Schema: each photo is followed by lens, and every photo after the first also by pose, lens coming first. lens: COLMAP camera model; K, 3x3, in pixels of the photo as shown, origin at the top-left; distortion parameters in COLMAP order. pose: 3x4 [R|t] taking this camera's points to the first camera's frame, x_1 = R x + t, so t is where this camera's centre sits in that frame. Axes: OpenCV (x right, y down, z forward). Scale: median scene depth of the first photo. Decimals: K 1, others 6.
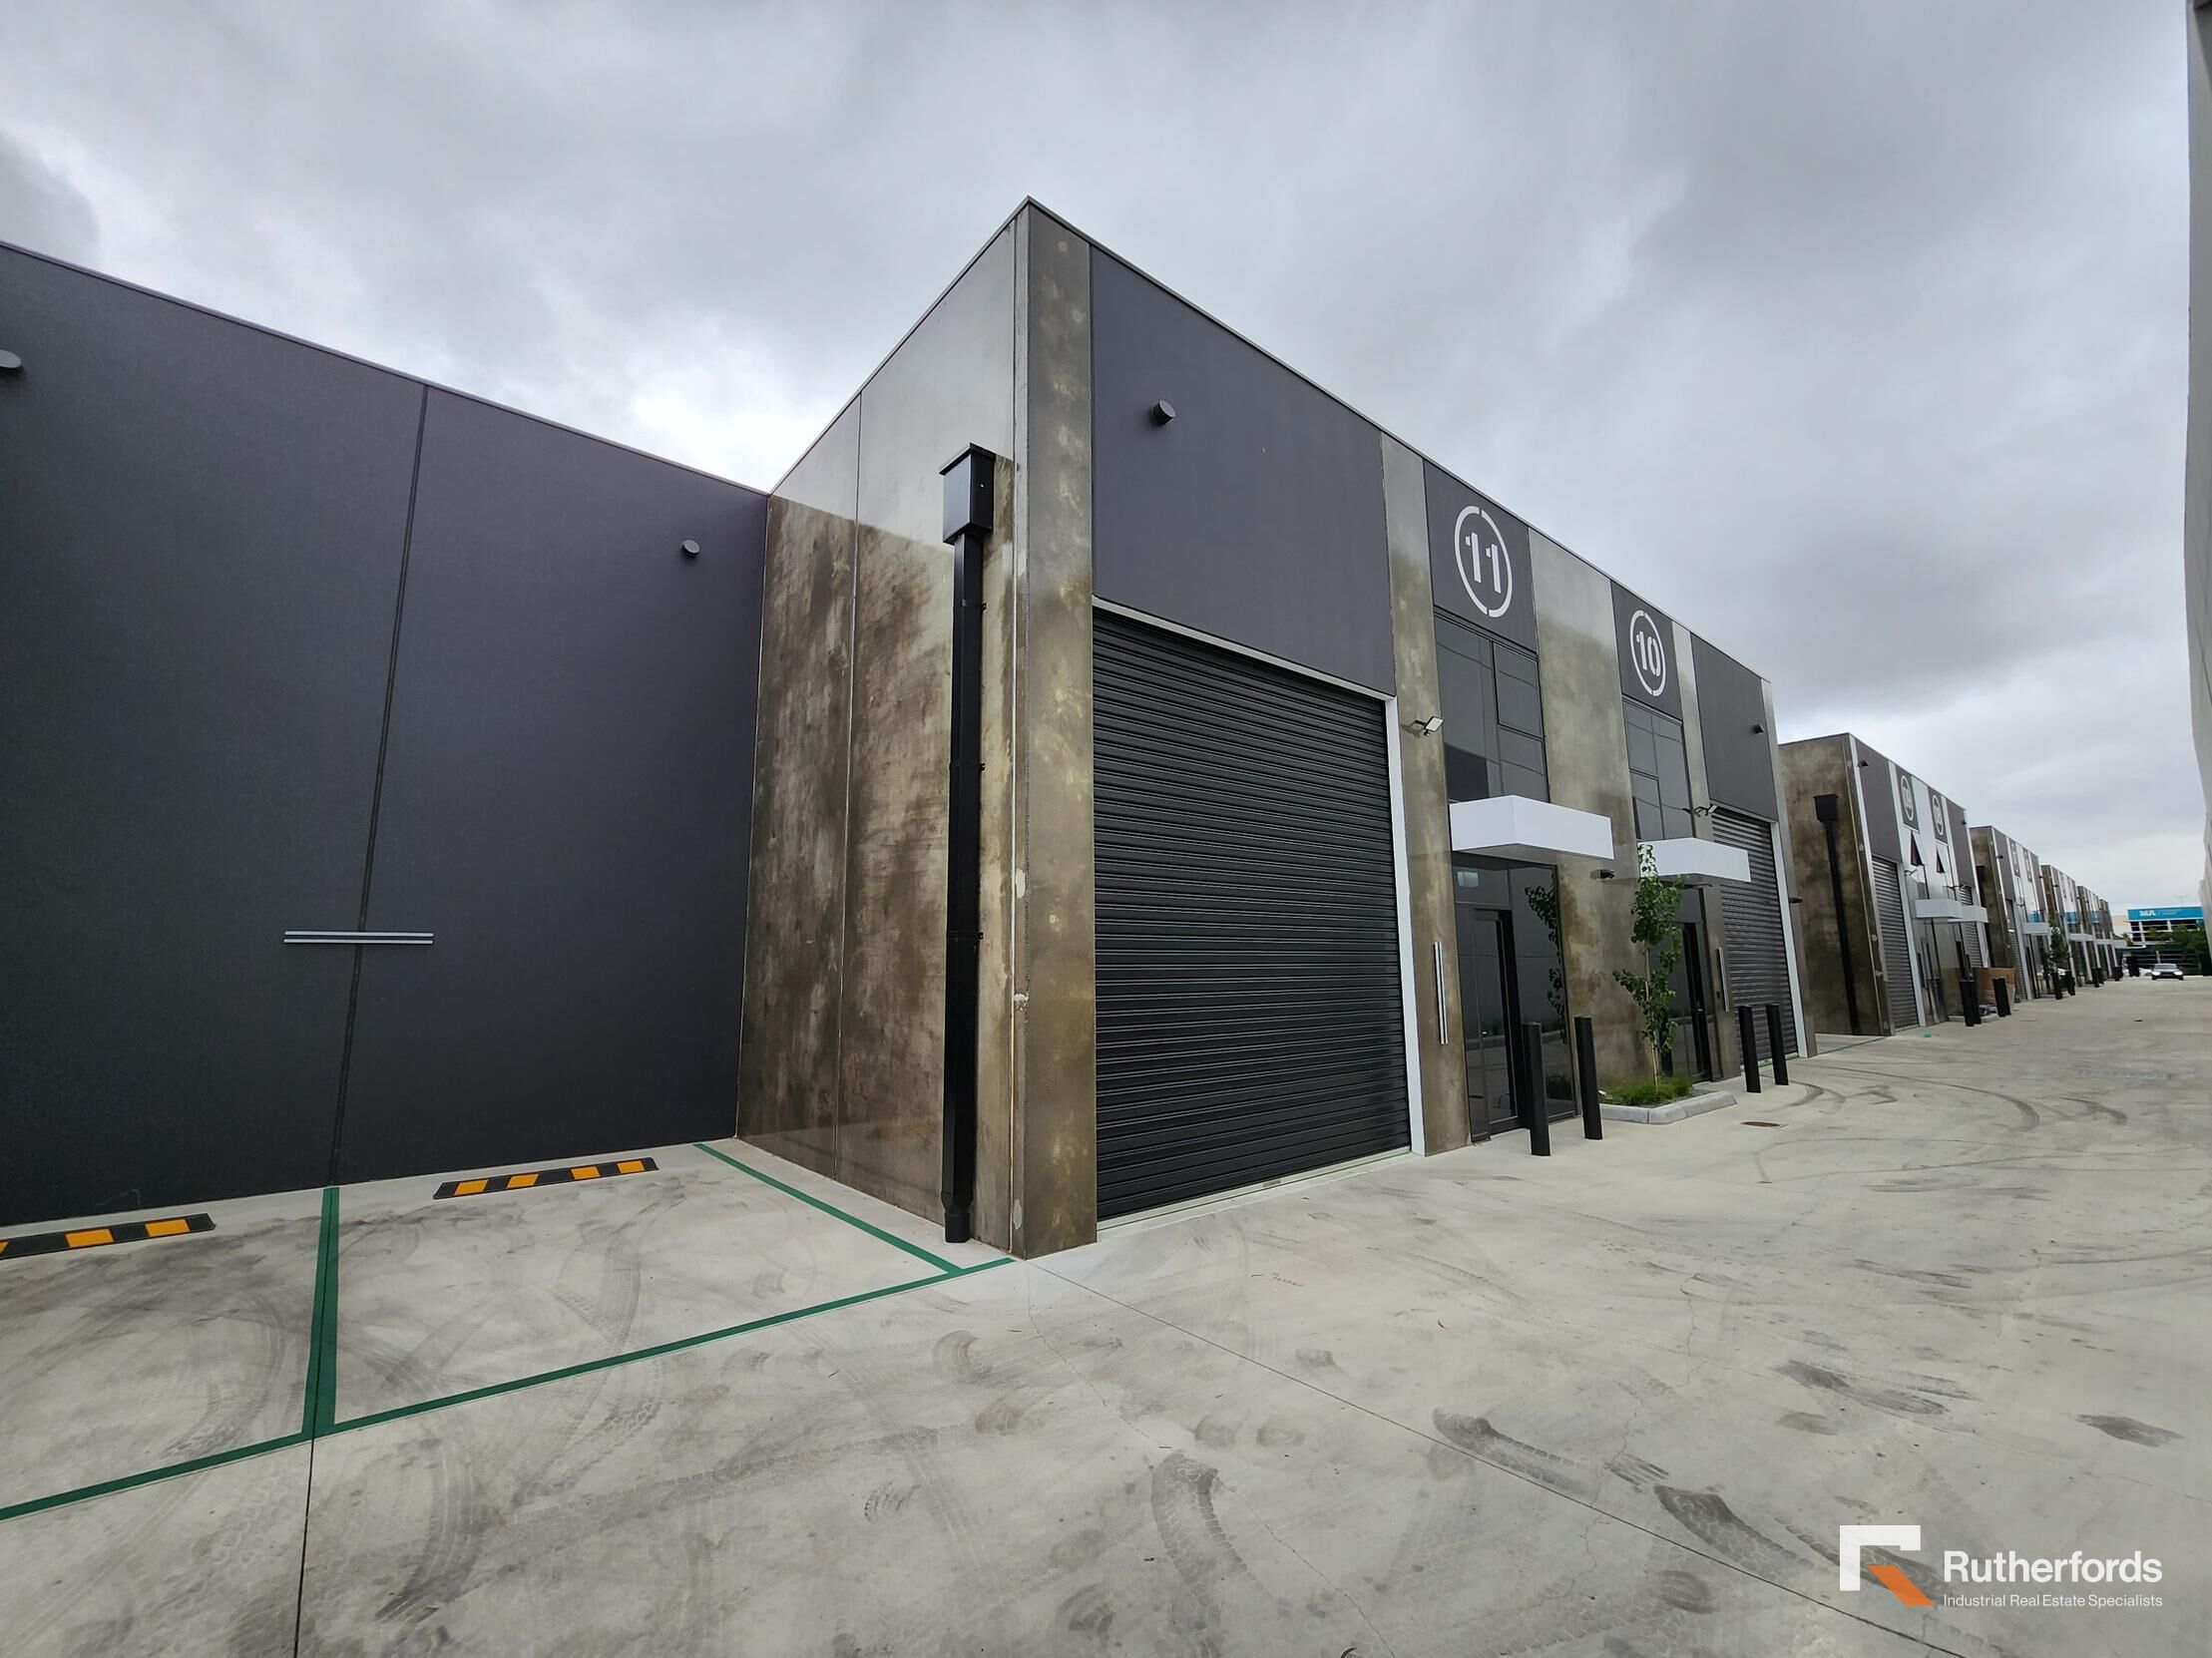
lens RADIAL K [[903.6, 0, 1105.9], [0, 903.6, 833.5], [0, 0, 1]] dist [-0.001981, 0.000598]
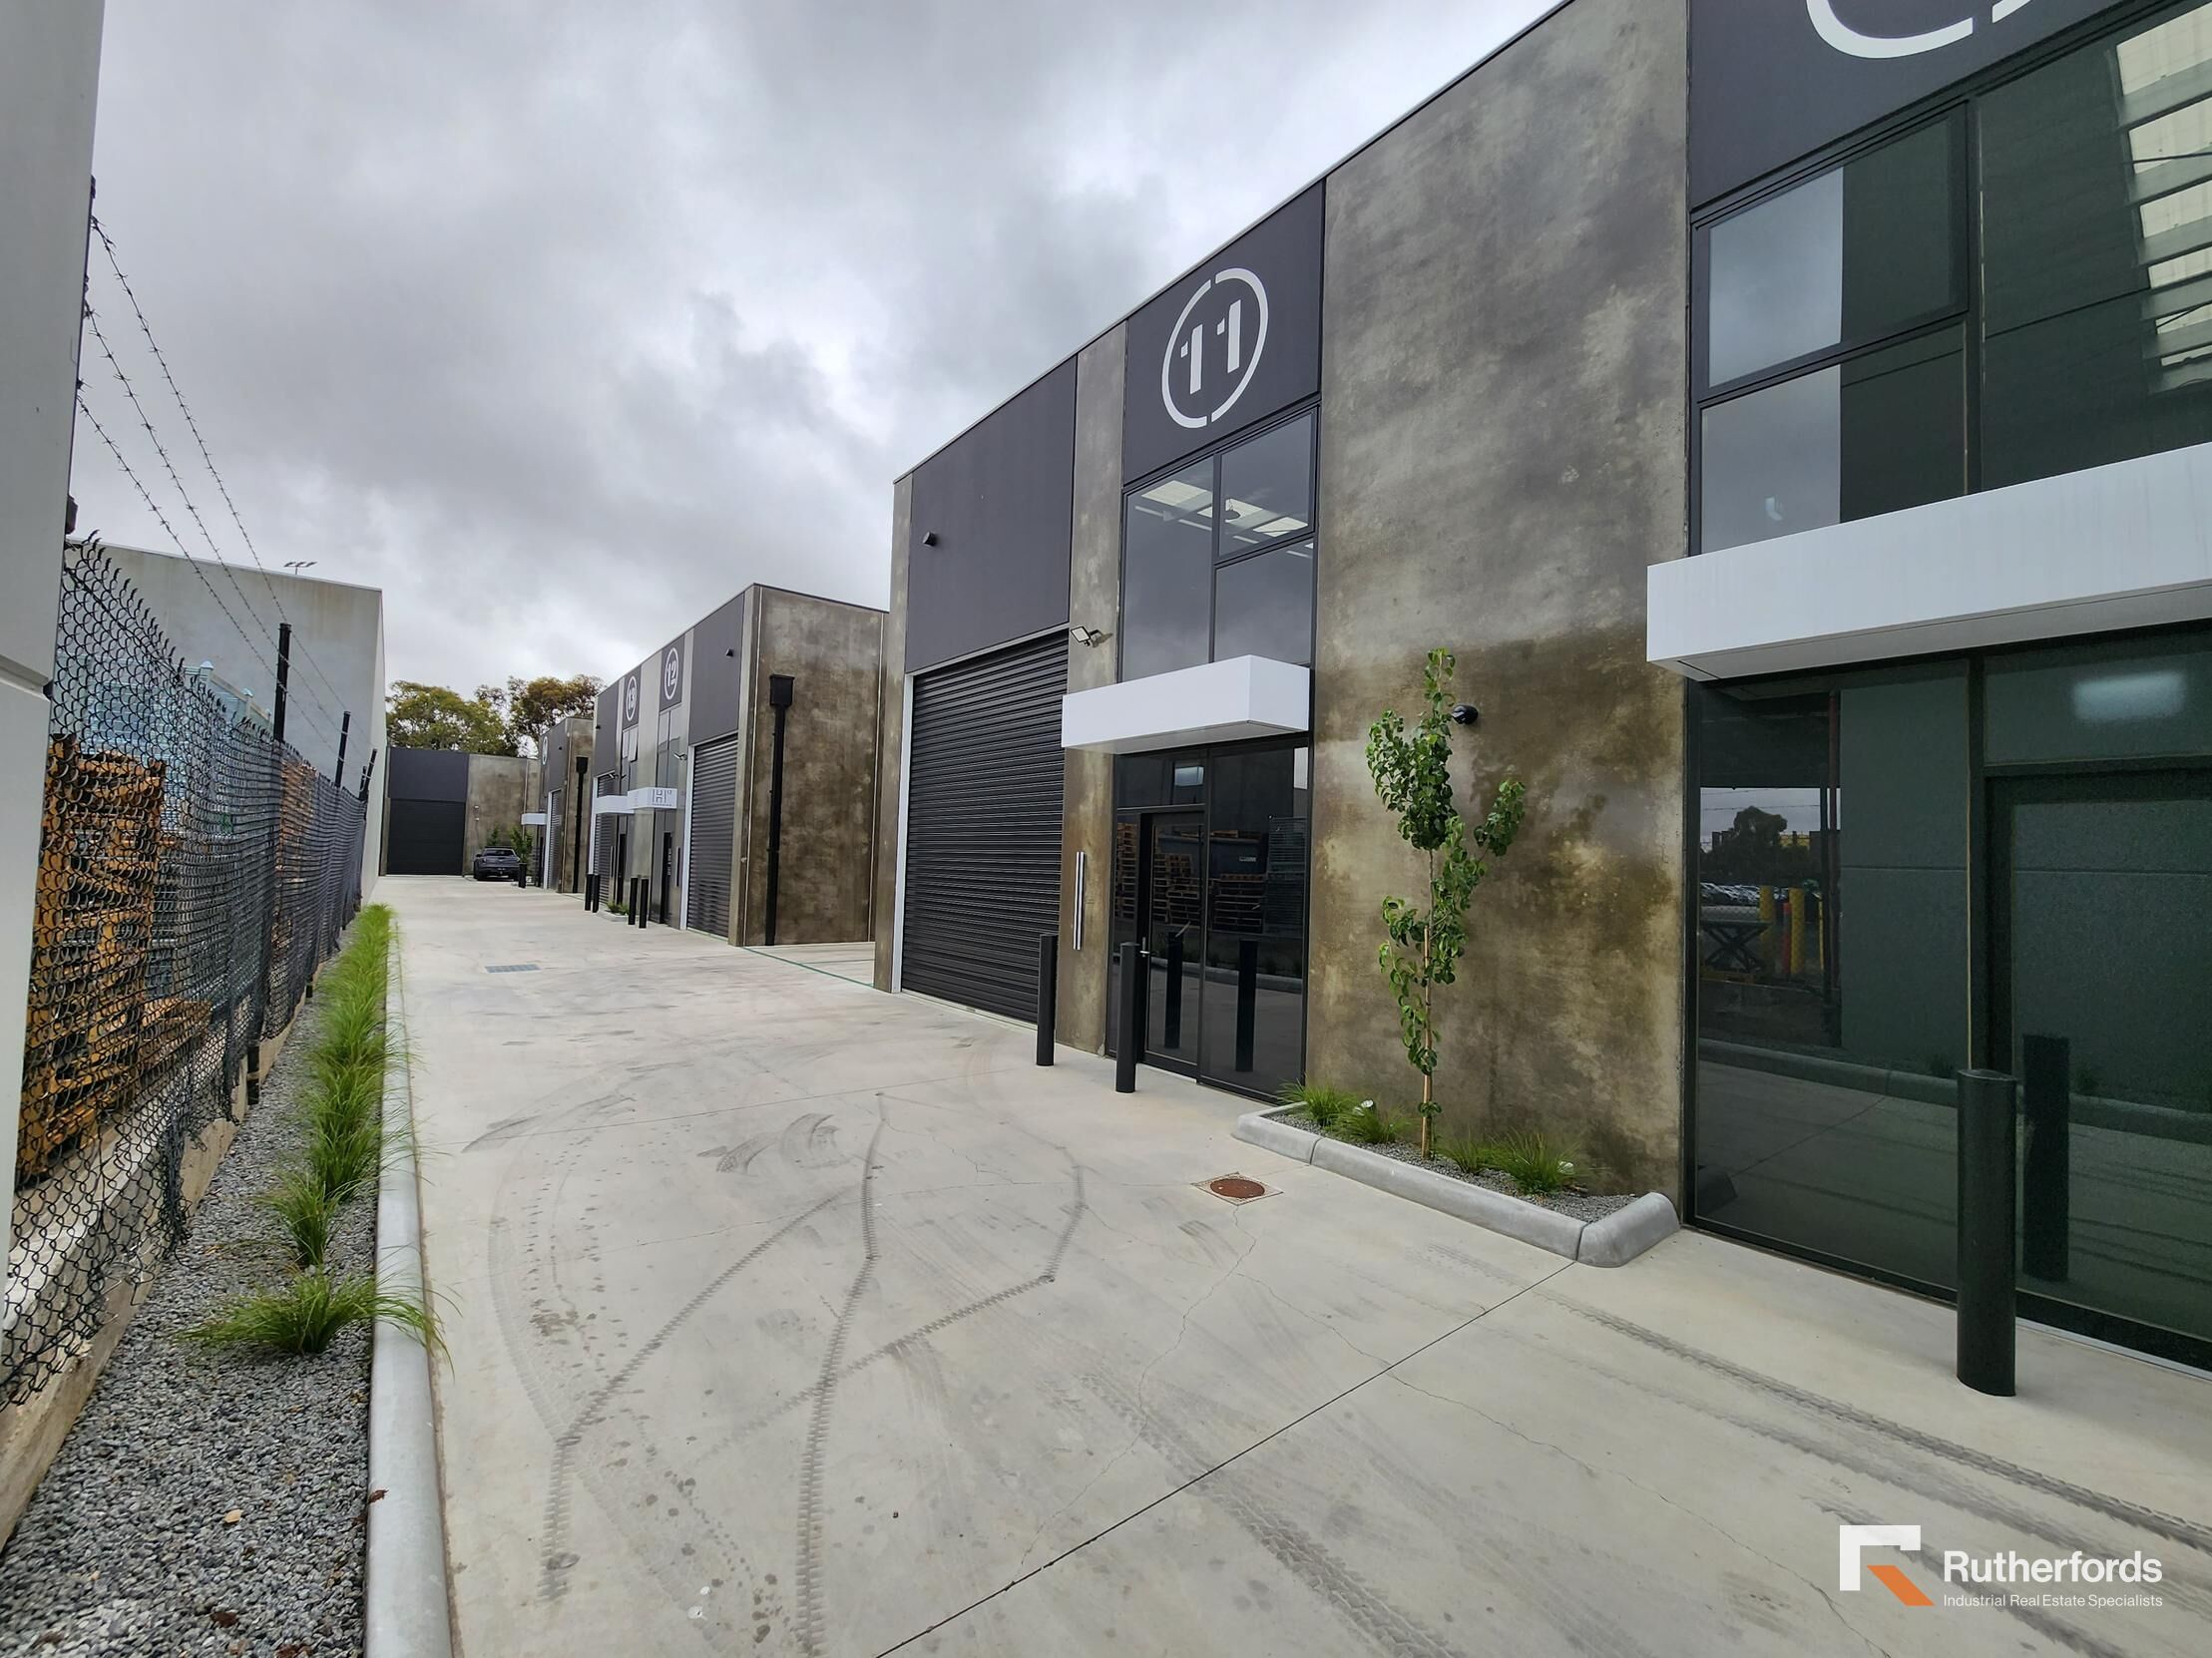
lens RADIAL K [[903.6, 0, 1105.9], [0, 903.6, 833.5], [0, 0, 1]] dist [-0.001981, 0.000598]
pose [[-0.015543, -0.026096, -0.999539, 1.320047], [0.121412, 0.992213, -0.027793, 0.125032], [0.992480, -0.121788, -0.012254, 0.986268]]
